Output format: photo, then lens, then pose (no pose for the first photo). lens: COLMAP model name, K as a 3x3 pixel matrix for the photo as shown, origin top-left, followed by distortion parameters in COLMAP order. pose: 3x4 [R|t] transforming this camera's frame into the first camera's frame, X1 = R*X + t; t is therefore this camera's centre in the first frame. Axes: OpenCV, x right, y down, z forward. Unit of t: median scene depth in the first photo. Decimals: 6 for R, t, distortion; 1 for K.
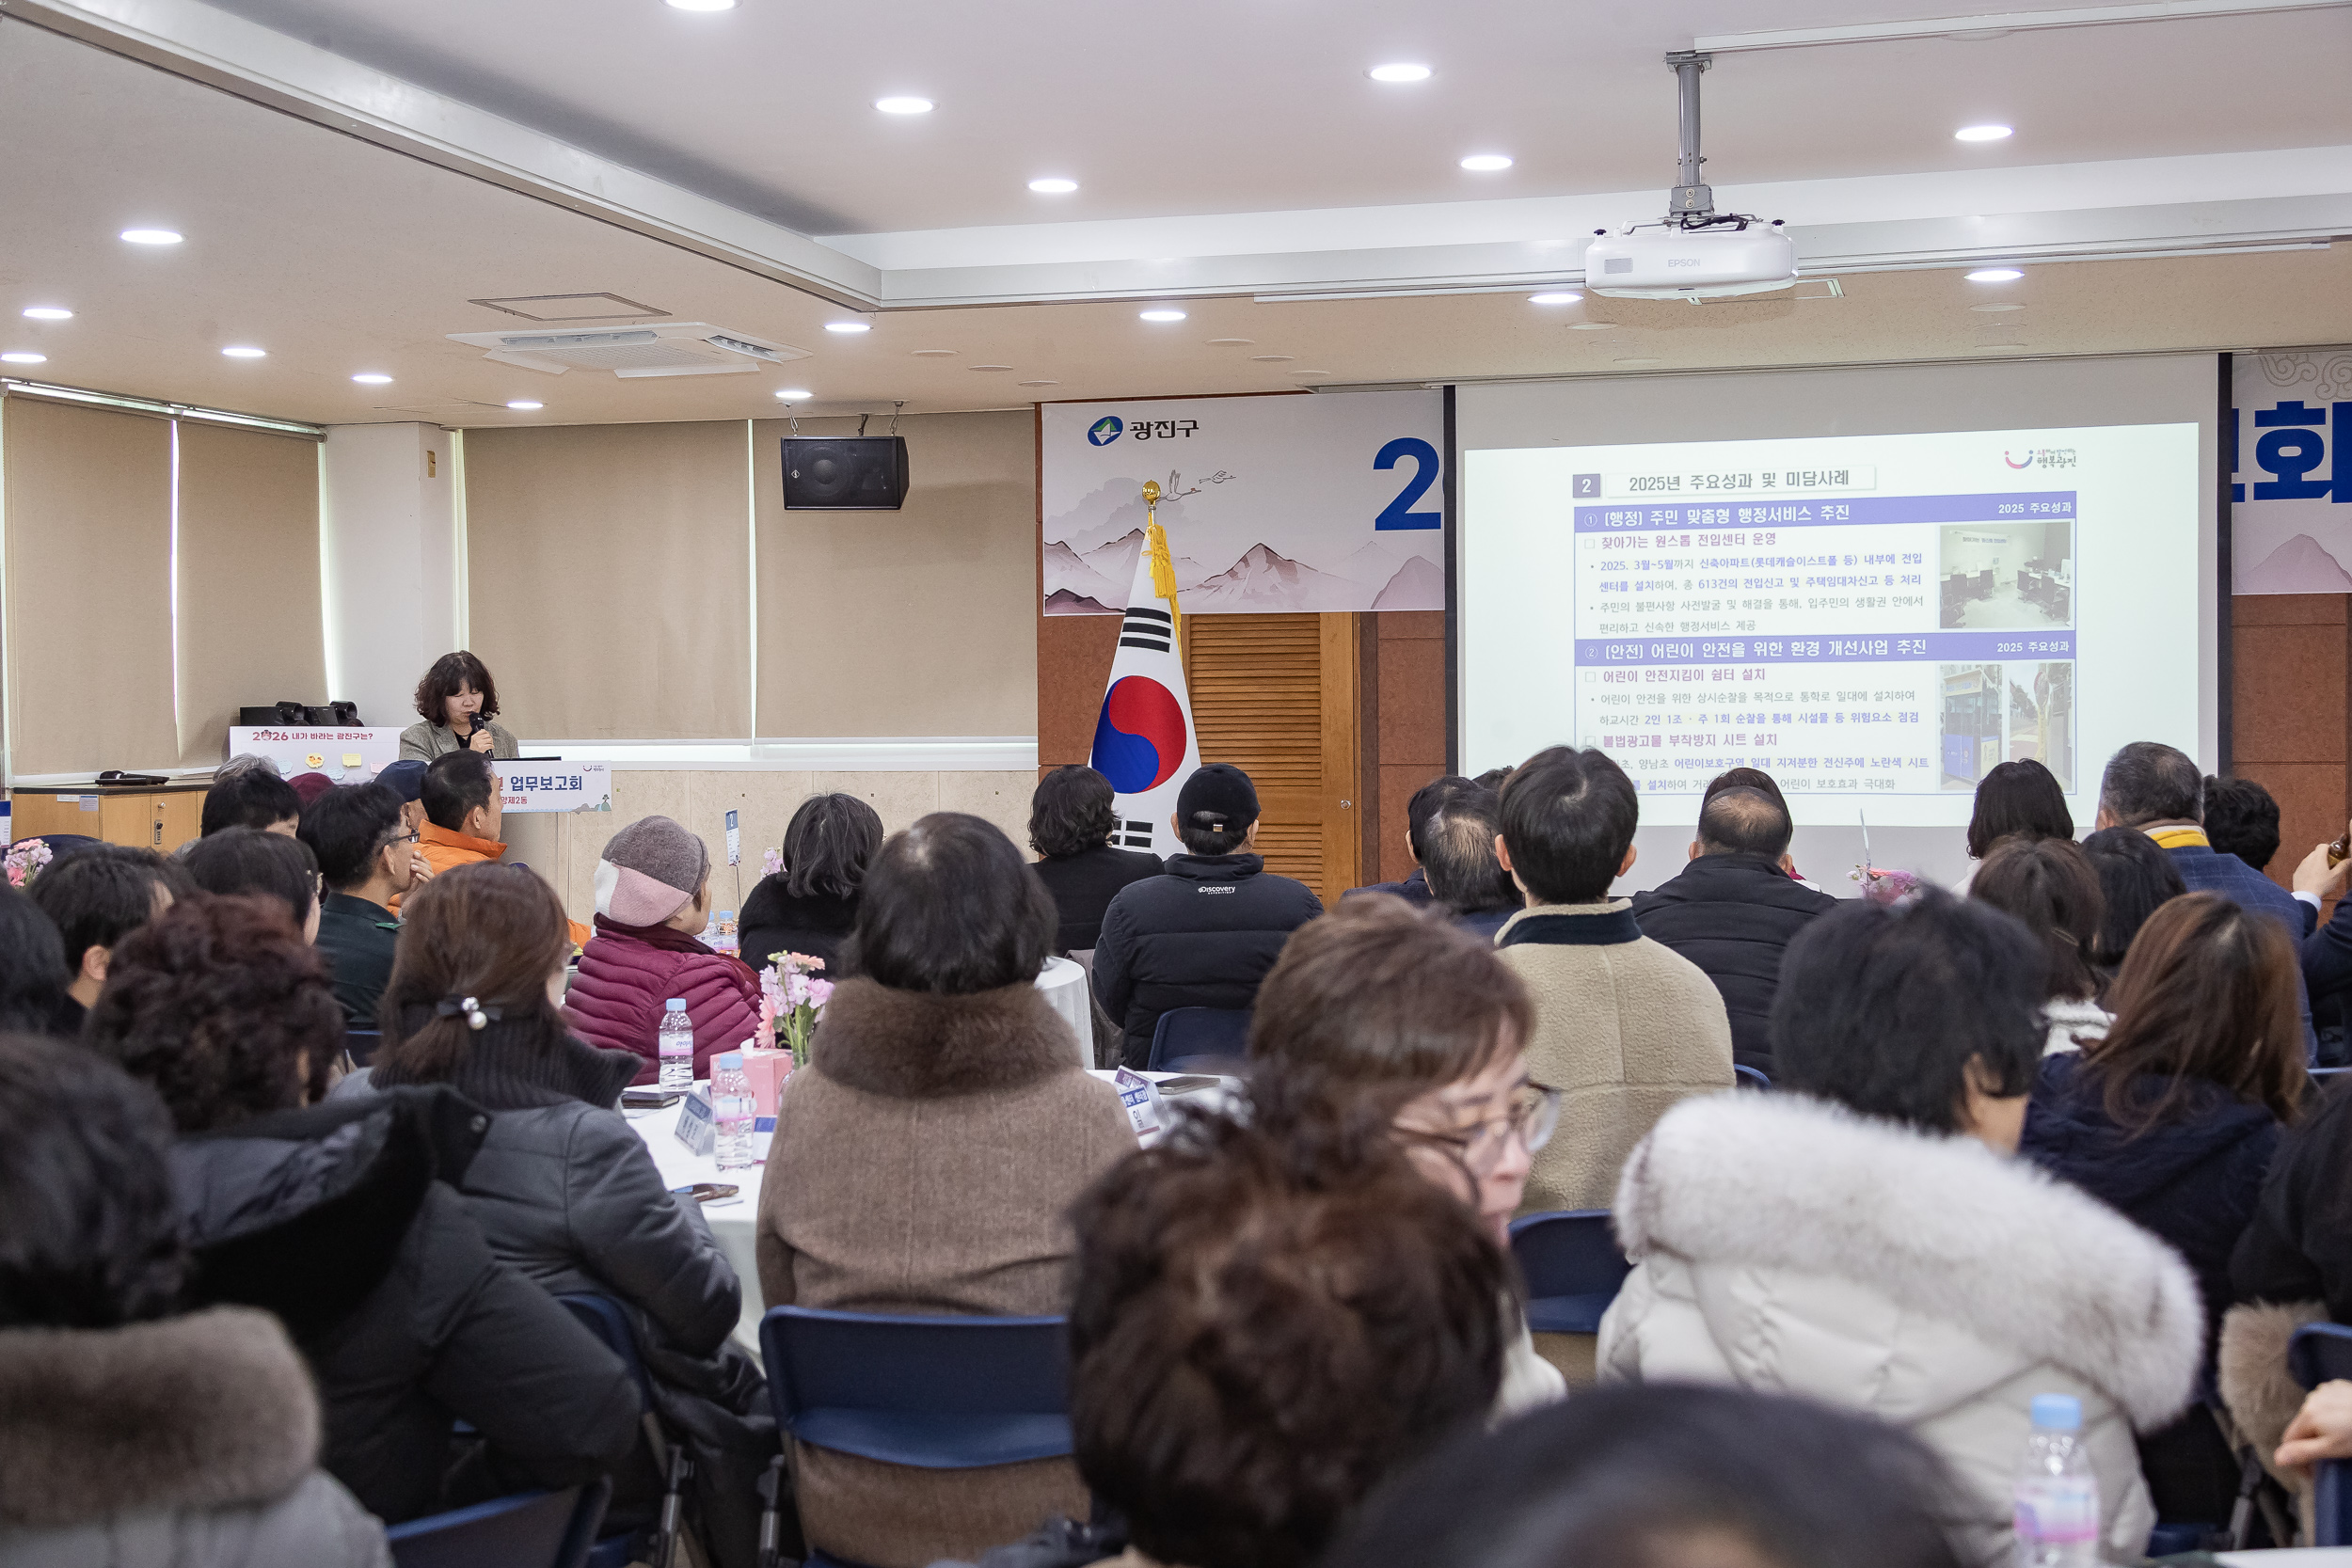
lens RADIAL K [[3037.1, 0, 1176.0], [0, 3037.1, 784.0], [0, 0, 1]] dist [0.086029, -0.001051]
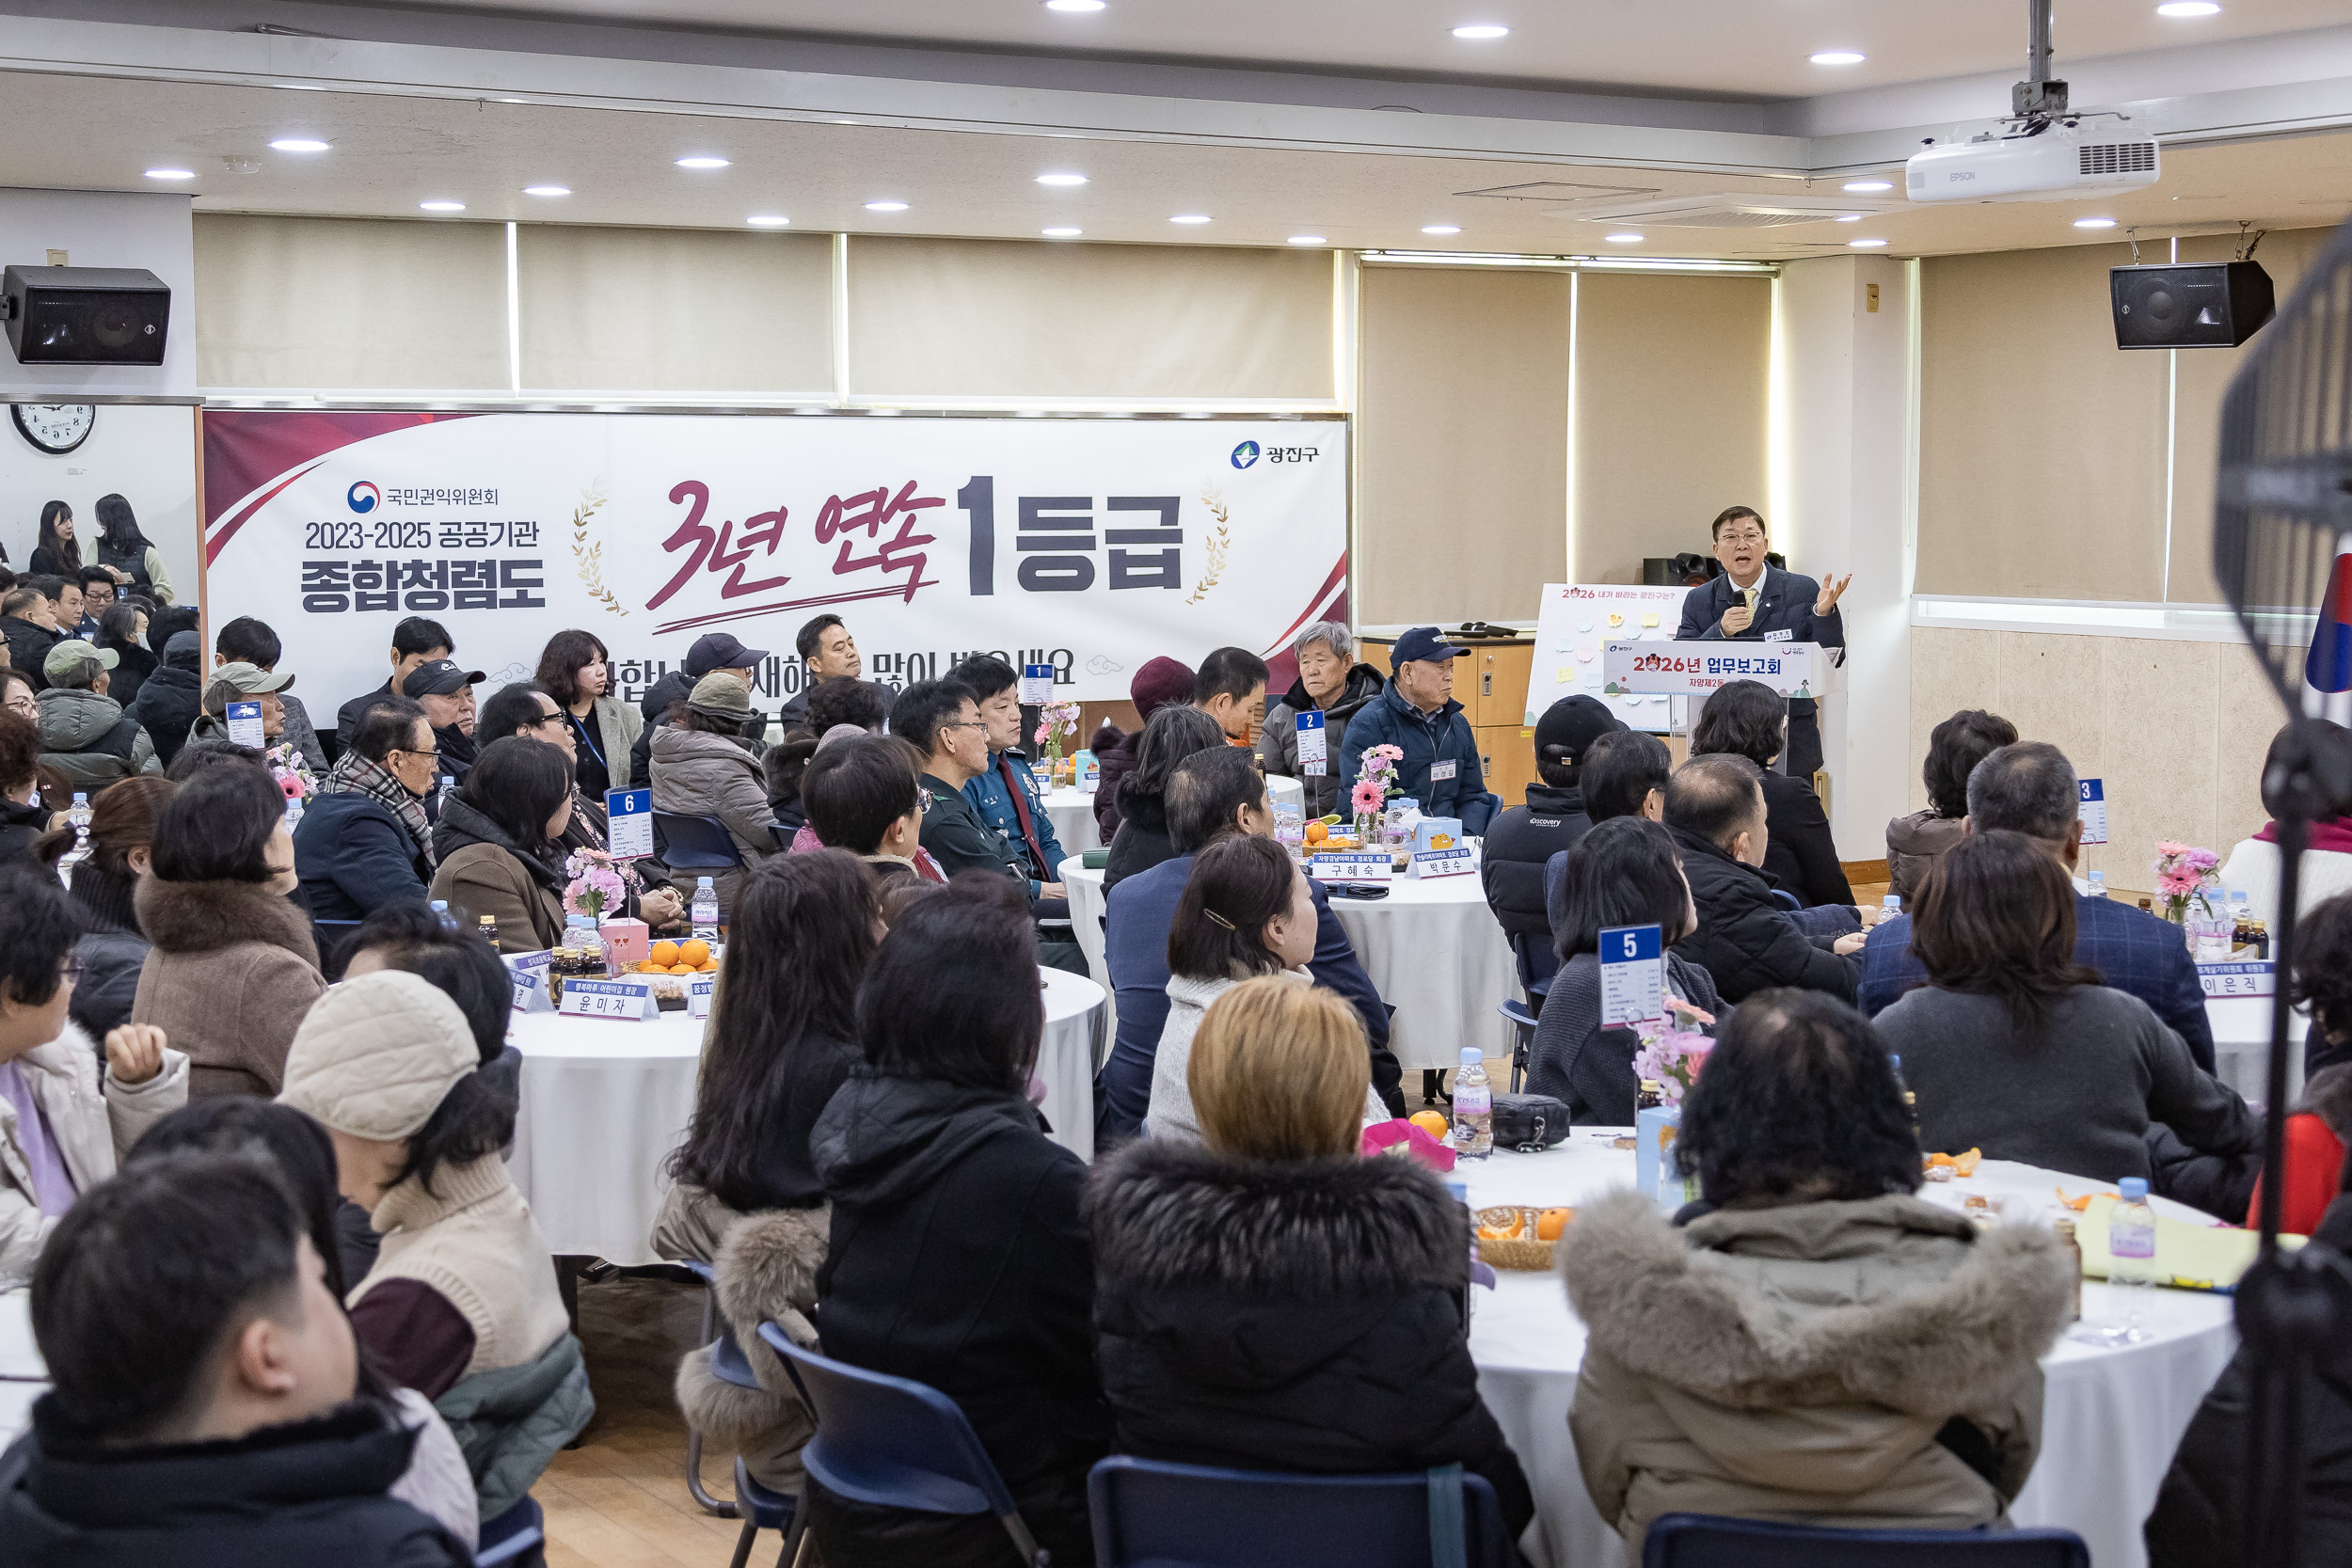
lens RADIAL K [[3686.5, 0, 1147.9], [0, 3686.5, 749.5], [0, 0, 1]] dist [0.145491, -0.138053]
pose [[0.732507, 0.055275, -0.678512, 0.397436], [-0.023546, 0.998159, 0.055896, -0.027207], [0.680352, -0.024968, 0.732460, 0.017973]]
